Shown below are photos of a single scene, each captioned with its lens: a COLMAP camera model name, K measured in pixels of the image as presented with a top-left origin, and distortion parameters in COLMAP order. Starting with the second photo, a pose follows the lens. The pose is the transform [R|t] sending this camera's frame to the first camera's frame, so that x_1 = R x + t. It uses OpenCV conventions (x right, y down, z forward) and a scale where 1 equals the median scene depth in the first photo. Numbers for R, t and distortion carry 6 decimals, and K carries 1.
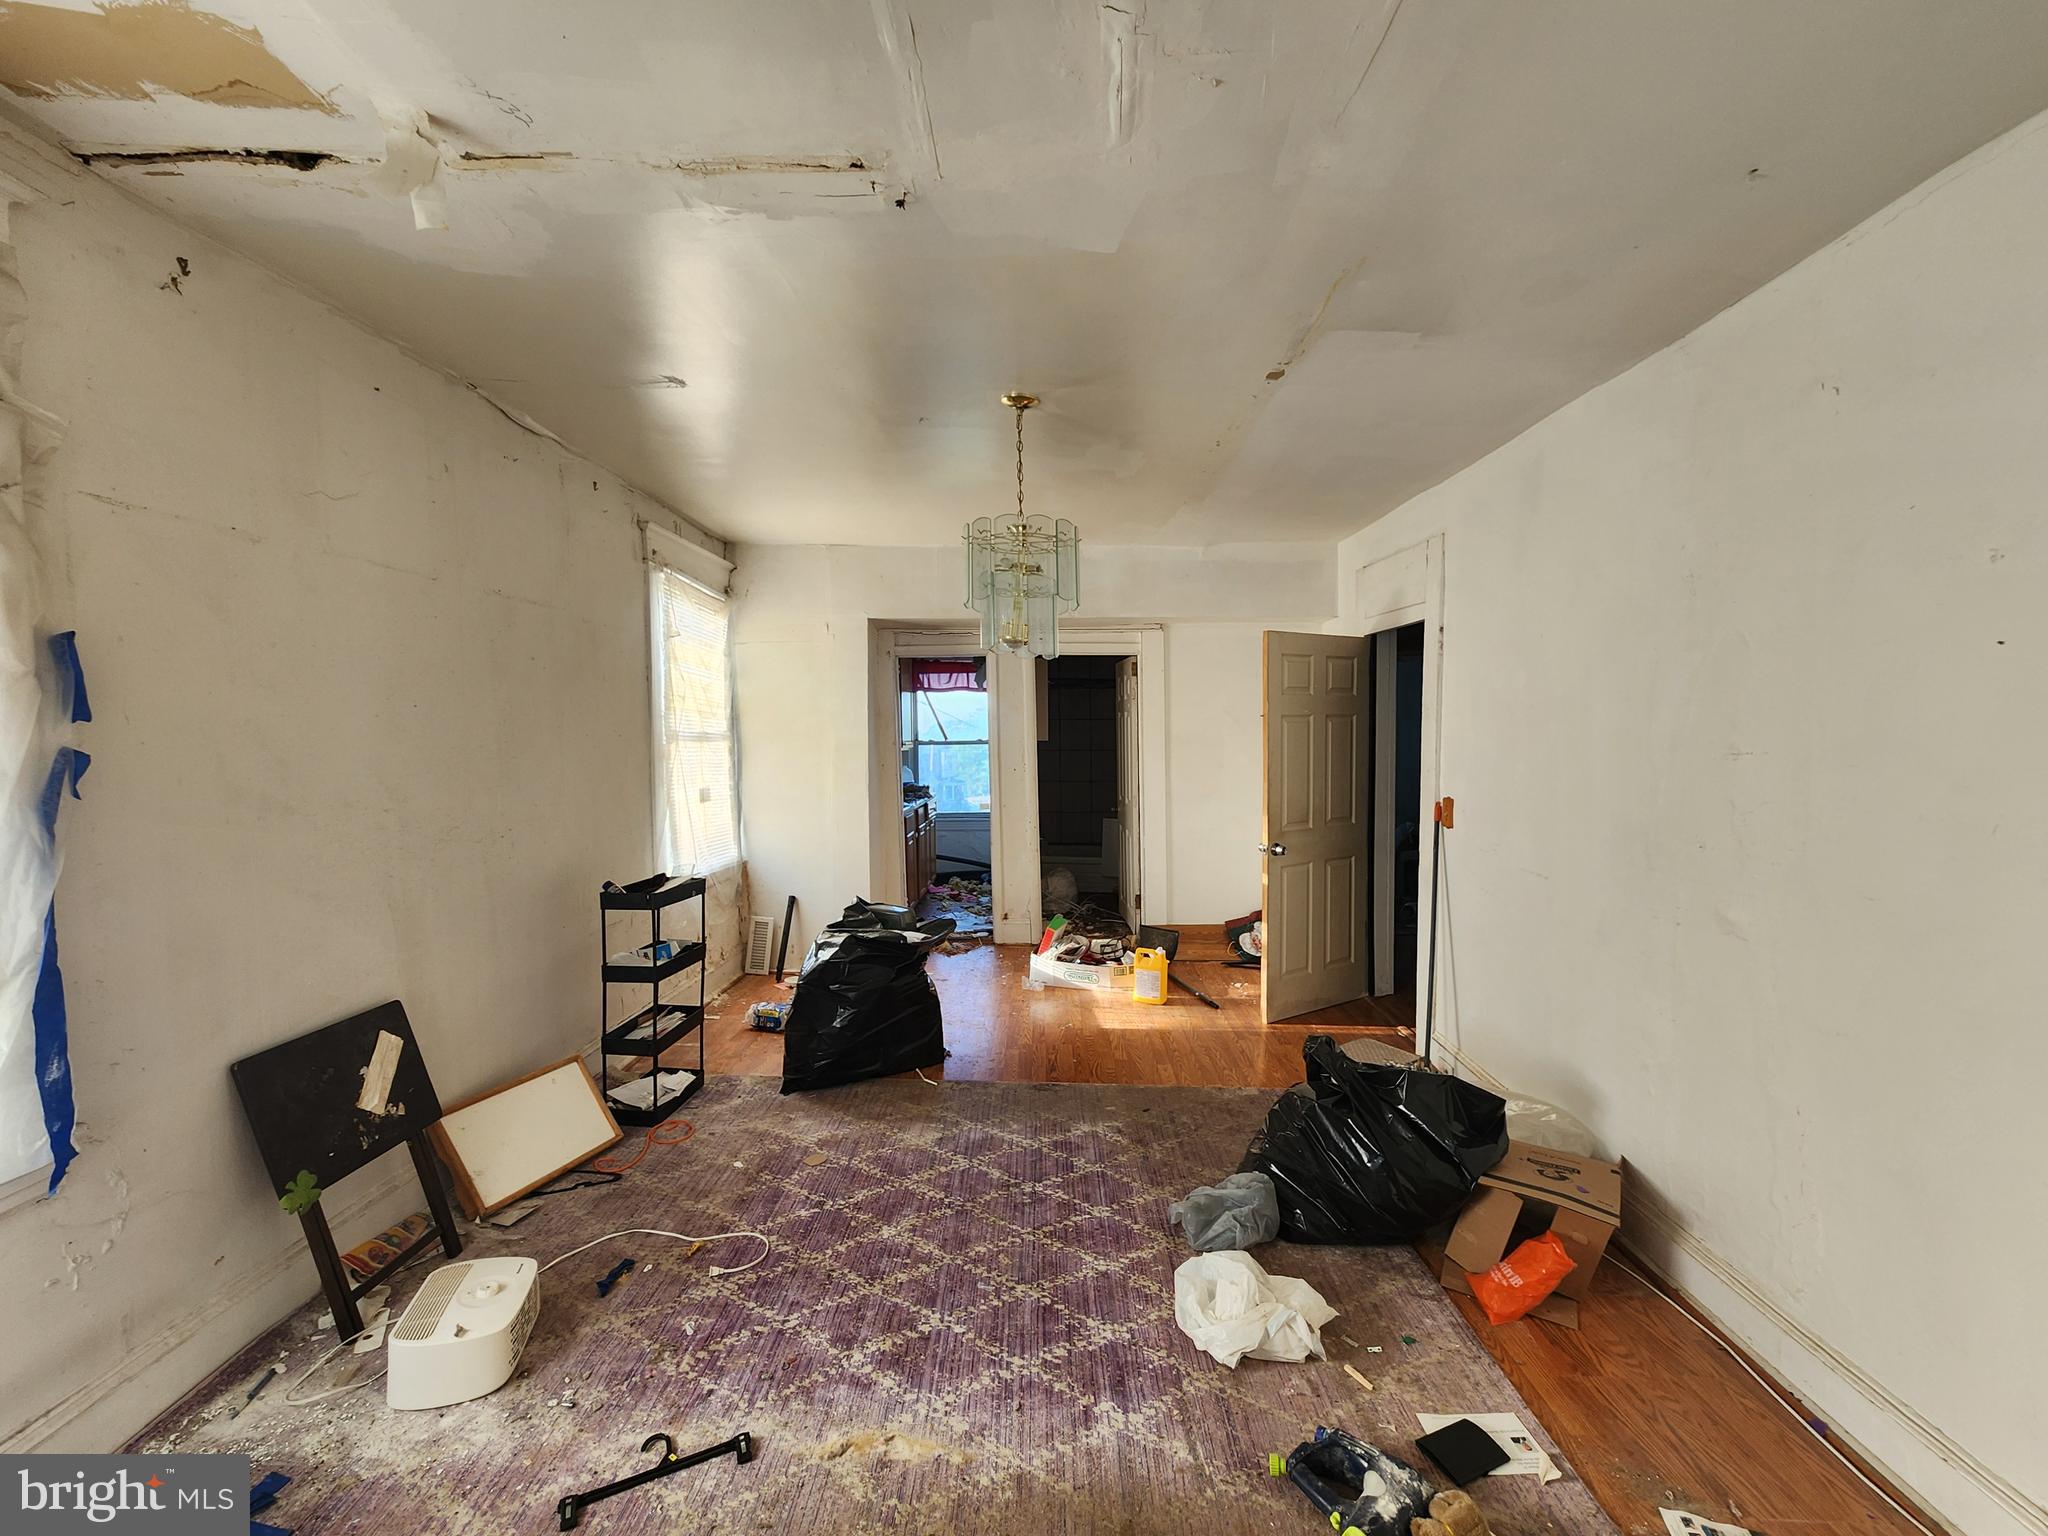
lens RADIAL K [[829.7, 0, 1027.0], [0, 829.7, 780.7], [0, 0, 1]] dist [0.002031, 0.000222]
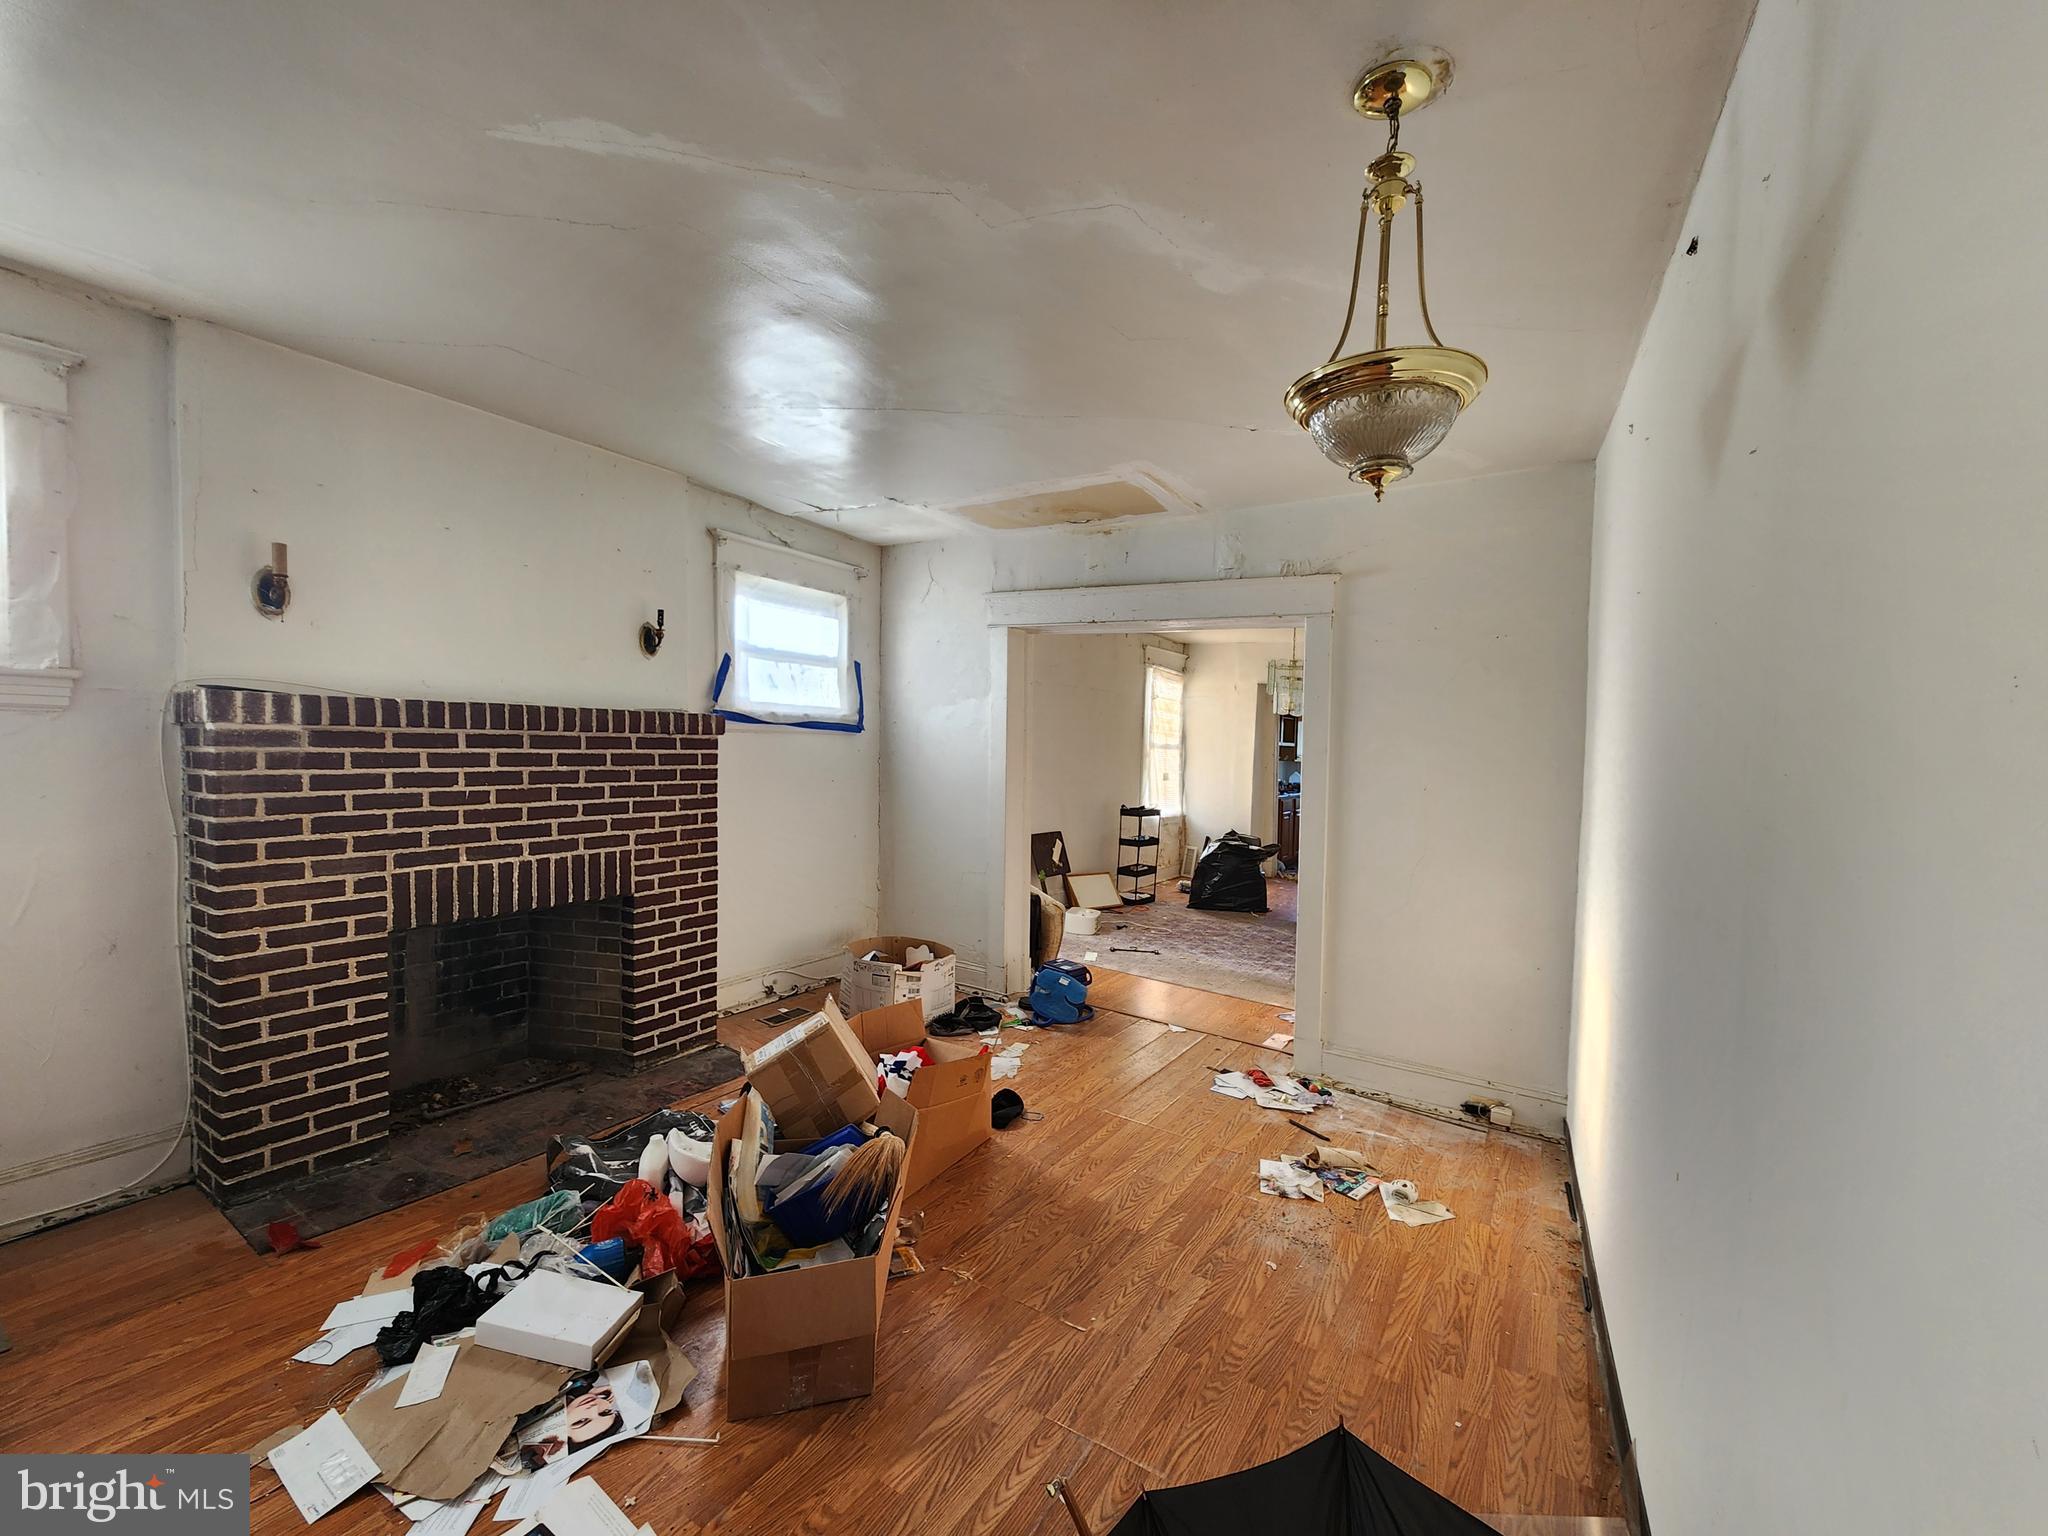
lens RADIAL K [[829.7, 0, 1023.9], [0, 829.7, 770.6], [0, 0, 1]] dist [0.002031, 0.000222]
pose [[0.845414, 0.045620, -0.532160, 0.520856], [-0.060585, 0.998106, -0.010683, 0.062328], [0.530665, 0.041273, 0.846576, -1.175430]]
